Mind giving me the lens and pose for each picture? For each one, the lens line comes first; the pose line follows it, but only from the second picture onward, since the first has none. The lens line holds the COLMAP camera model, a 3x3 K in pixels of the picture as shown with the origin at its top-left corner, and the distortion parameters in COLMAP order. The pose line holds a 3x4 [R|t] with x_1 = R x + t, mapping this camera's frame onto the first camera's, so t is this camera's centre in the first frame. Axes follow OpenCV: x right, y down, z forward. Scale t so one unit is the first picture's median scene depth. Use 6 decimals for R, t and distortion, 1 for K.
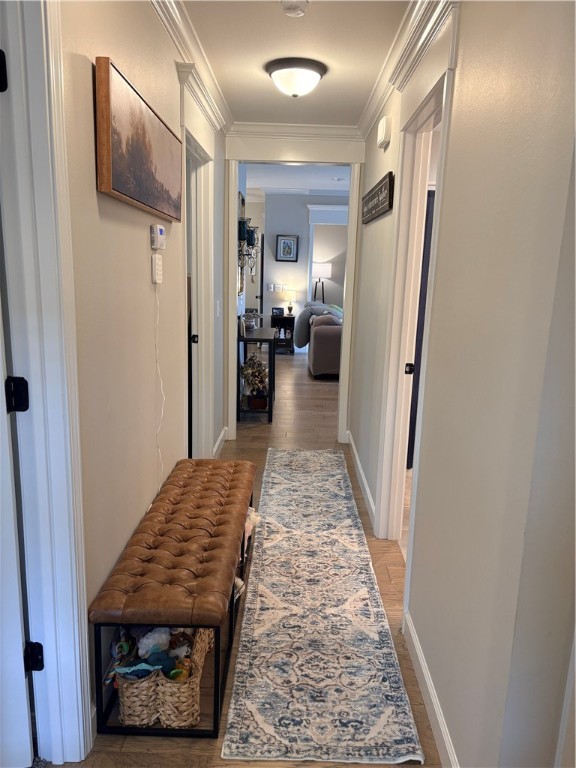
lens RADIAL K [[550.3, 0, 283.7], [0, 550.3, 386.5], [0, 0, 1]] dist [0.043787, -0.032433]
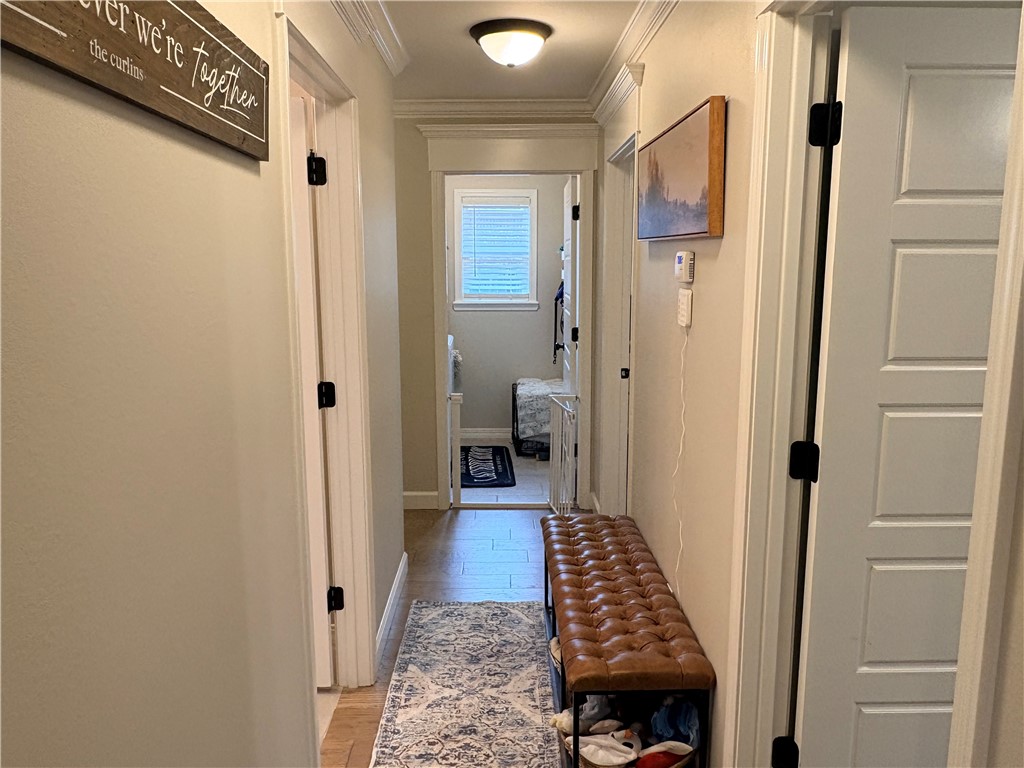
lens RADIAL K [[733.7, 0, 514.5], [0, 733.7, 380.6], [0, 0, 1]] dist [0.043787, -0.032433]
pose [[-0.999199, -0.015610, -0.036860, 0.038896], [-0.027872, 0.932240, 0.360765, -0.475764], [0.028731, 0.361503, -0.931928, 1.969972]]
